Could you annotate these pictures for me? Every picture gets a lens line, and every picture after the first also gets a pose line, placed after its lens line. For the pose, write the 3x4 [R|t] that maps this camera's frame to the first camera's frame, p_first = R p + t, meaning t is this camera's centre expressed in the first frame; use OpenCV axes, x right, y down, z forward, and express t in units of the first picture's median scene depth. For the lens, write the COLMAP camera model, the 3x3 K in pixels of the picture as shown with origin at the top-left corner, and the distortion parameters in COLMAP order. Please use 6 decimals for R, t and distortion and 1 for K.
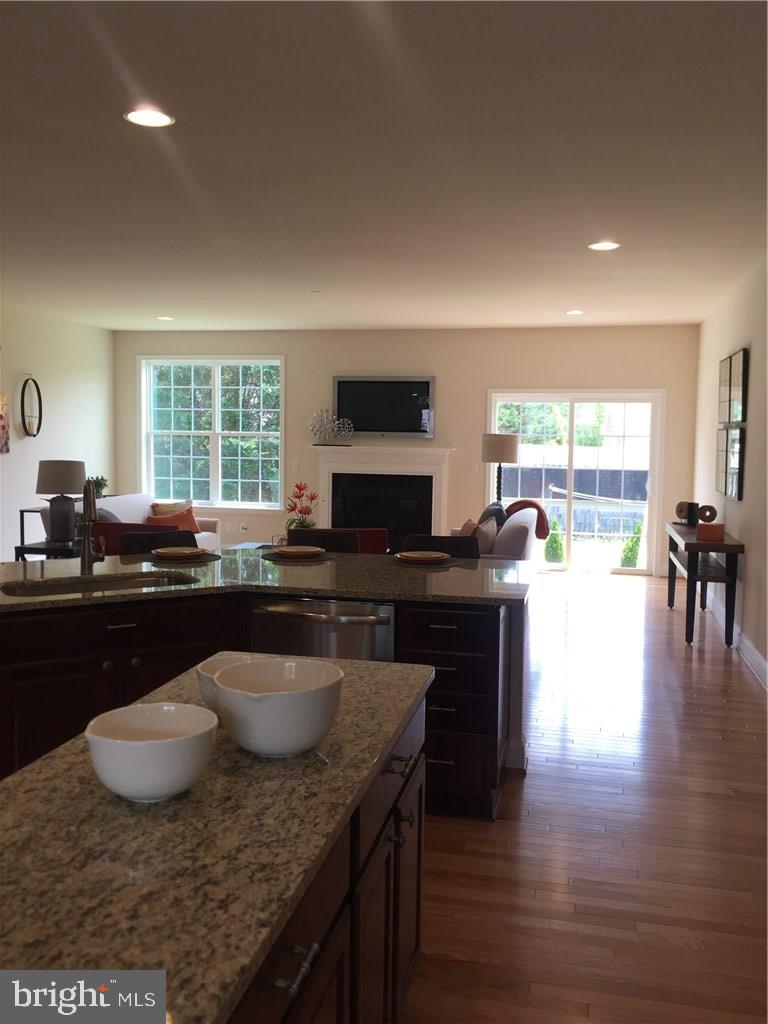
lens RADIAL K [[883.0, 0, 385.1], [0, 883.0, 504.6], [0, 0, 1]] dist [0.049945, -0.022808]
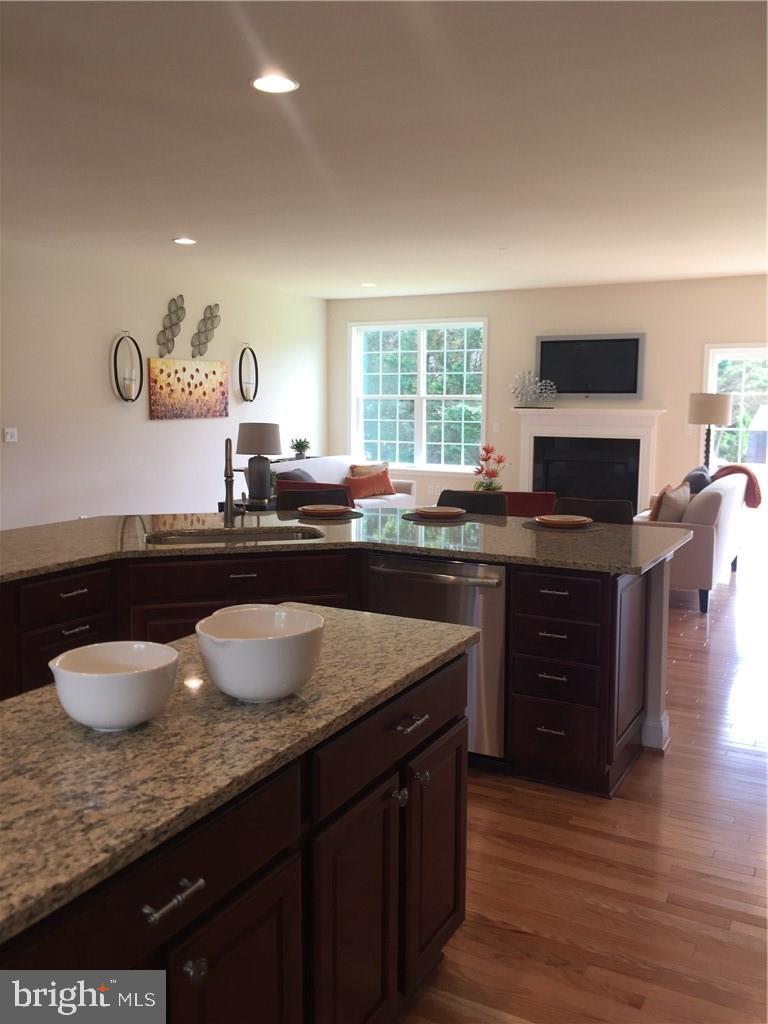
lens RADIAL K [[883.0, 0, 385.1], [0, 883.0, 504.6], [0, 0, 1]] dist [0.049945, -0.022808]
pose [[0.962307, 0.022914, -0.270997, 0.071860], [-0.012367, 0.999100, 0.040563, 0.003218], [0.271683, -0.035682, 0.961725, 0.015709]]
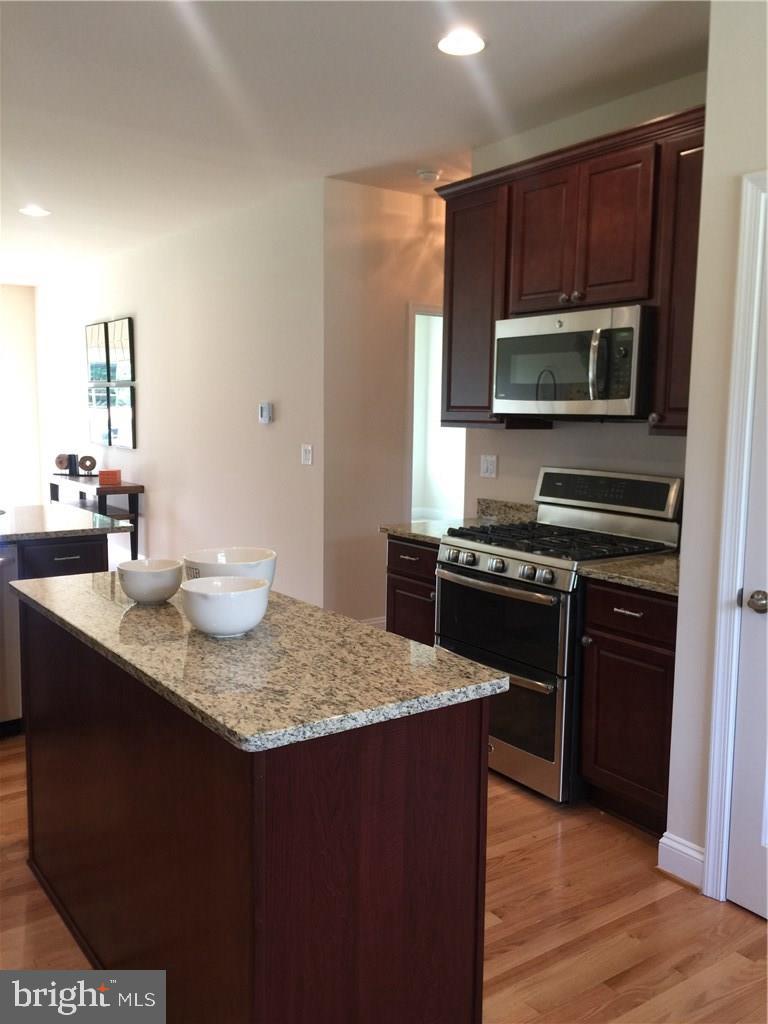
lens RADIAL K [[883.0, 0, 385.1], [0, 883.0, 504.6], [0, 0, 1]] dist [0.049945, -0.022808]
pose [[0.667018, -0.088728, 0.739740, -0.242587], [0.057233, 0.996052, 0.067865, 0.008208], [-0.742840, -0.002930, 0.669462, -0.028521]]
